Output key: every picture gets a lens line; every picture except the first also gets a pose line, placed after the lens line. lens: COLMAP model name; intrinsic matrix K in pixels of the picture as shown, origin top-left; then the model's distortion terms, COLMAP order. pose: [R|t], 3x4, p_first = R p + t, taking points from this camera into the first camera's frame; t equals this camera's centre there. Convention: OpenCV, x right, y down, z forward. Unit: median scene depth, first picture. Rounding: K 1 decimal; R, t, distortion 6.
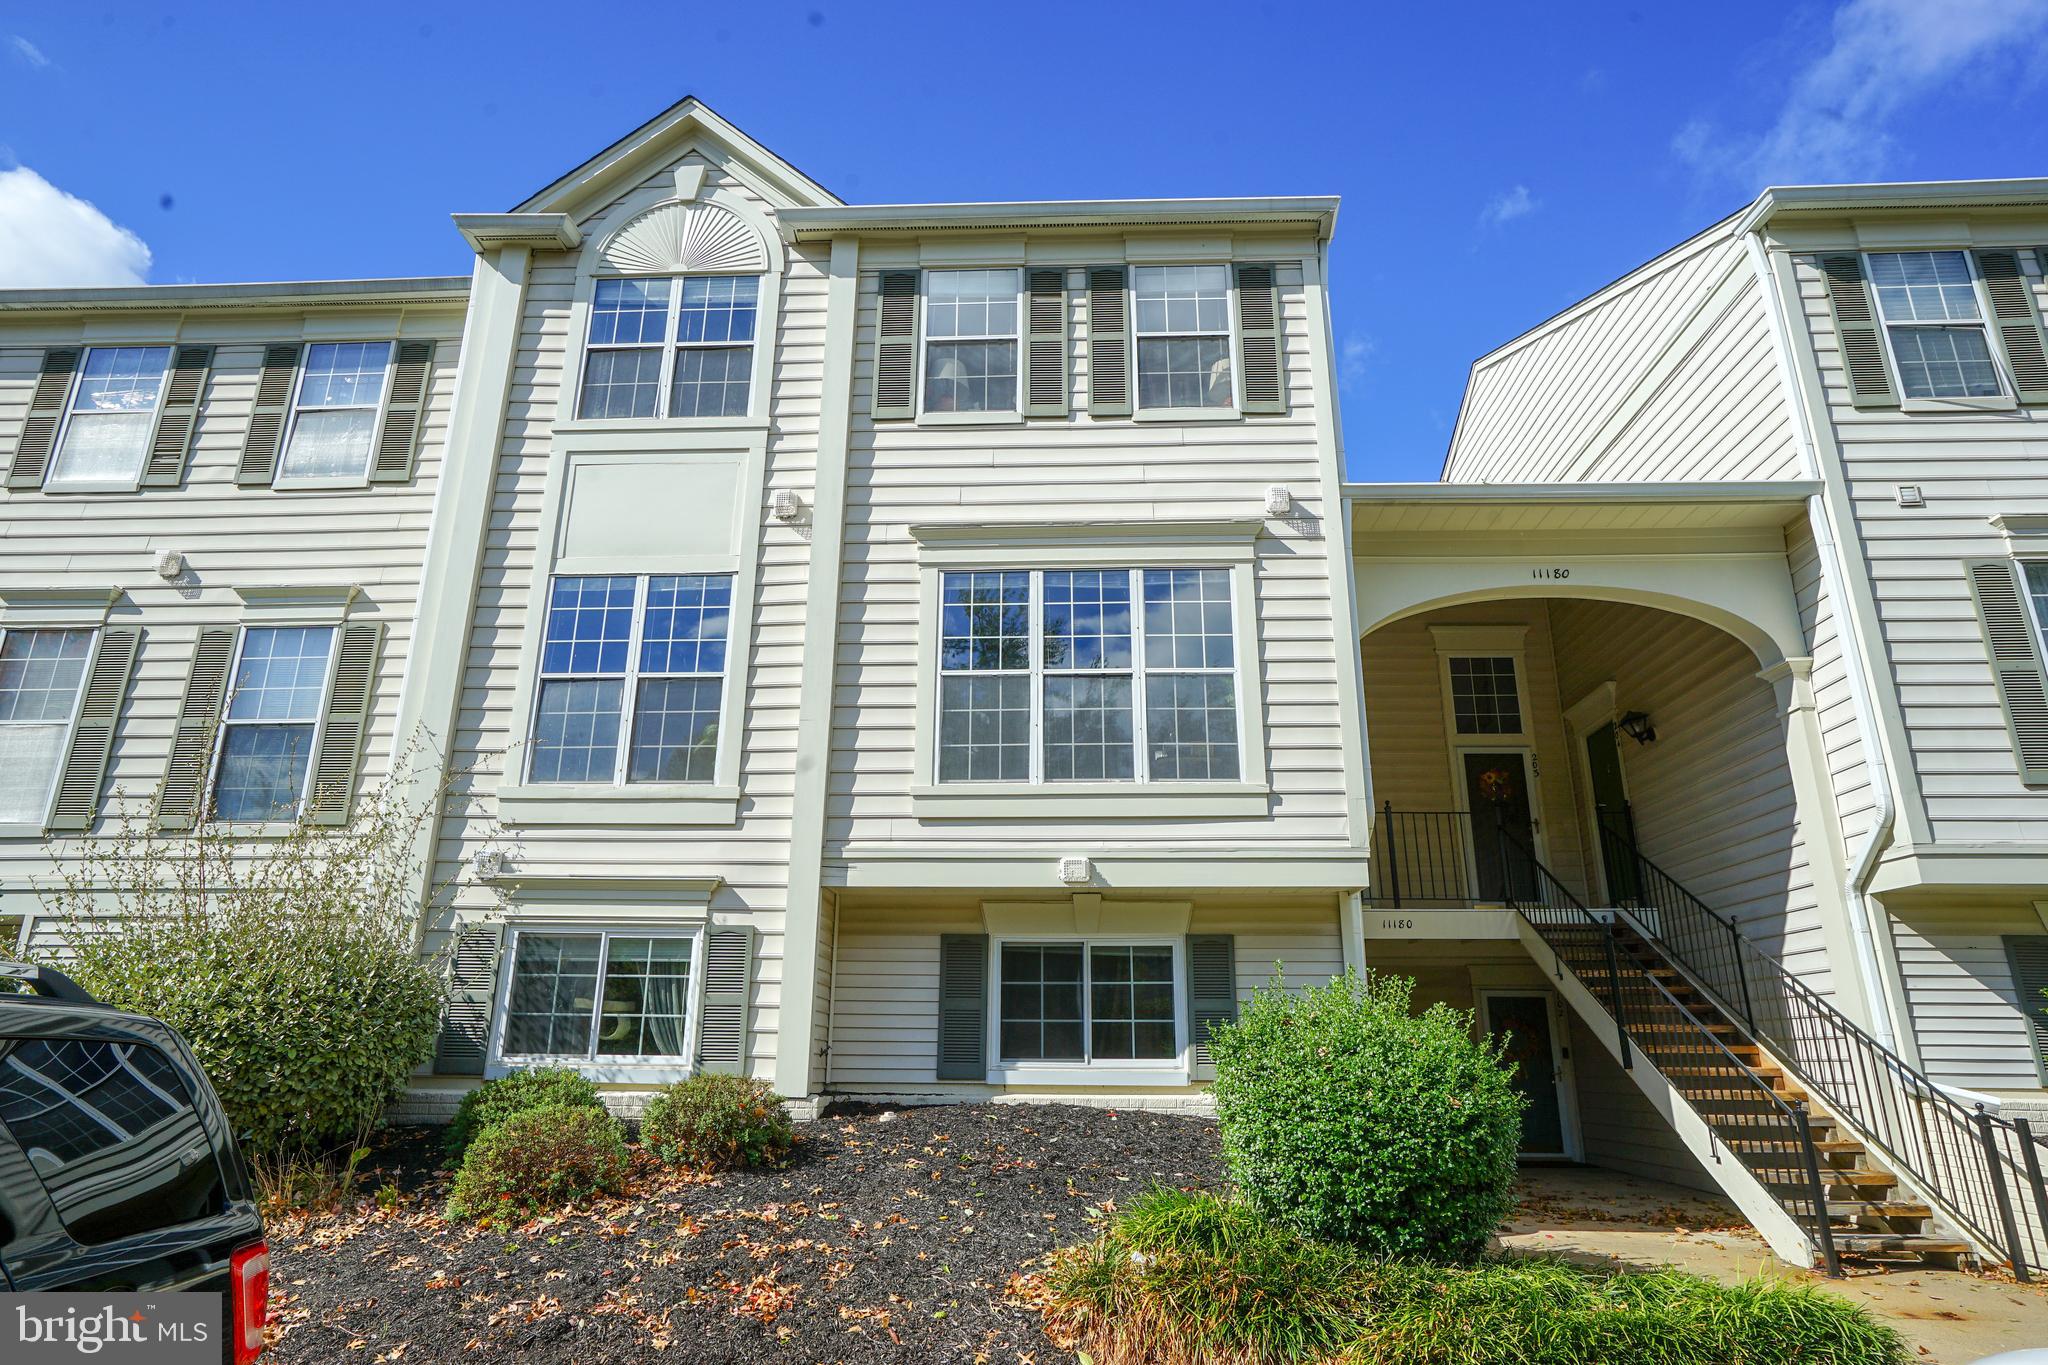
lens RADIAL K [[1118.3, 0, 998.3], [0, 1118.3, 678.6], [0, 0, 1]] dist [-0.044738, 0.033769]
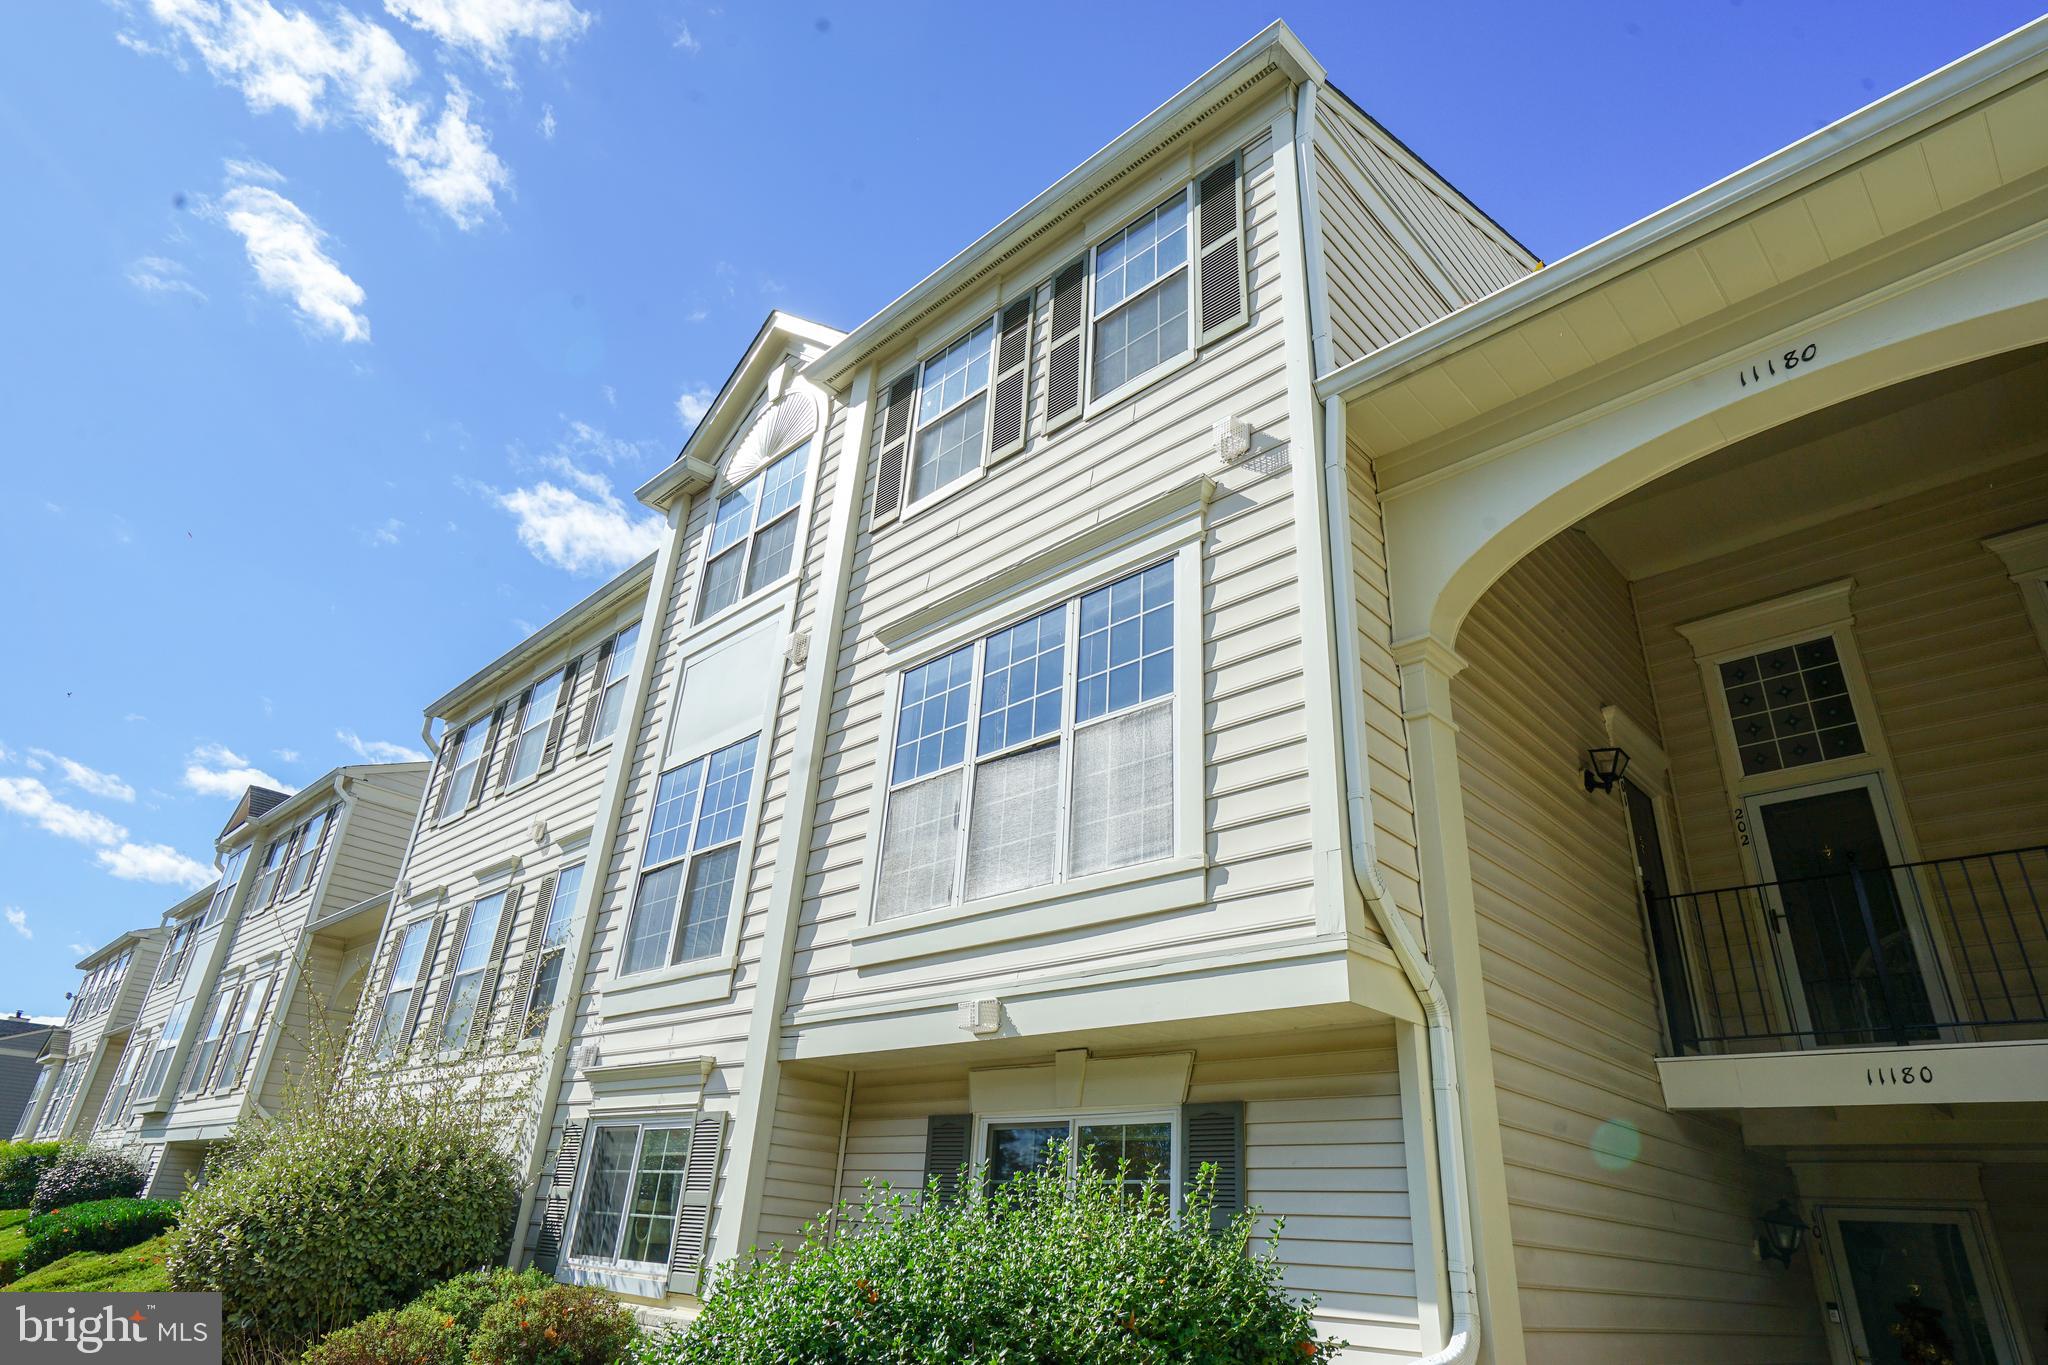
lens RADIAL K [[1118.3, 0, 998.3], [0, 1118.3, 678.6], [0, 0, 1]] dist [-0.044738, 0.033769]
pose [[0.760564, -0.265574, -0.592463, 0.527927], [0.159635, 0.960995, -0.225841, 0.117391], [0.629332, 0.077189, 0.773294, 0.401143]]
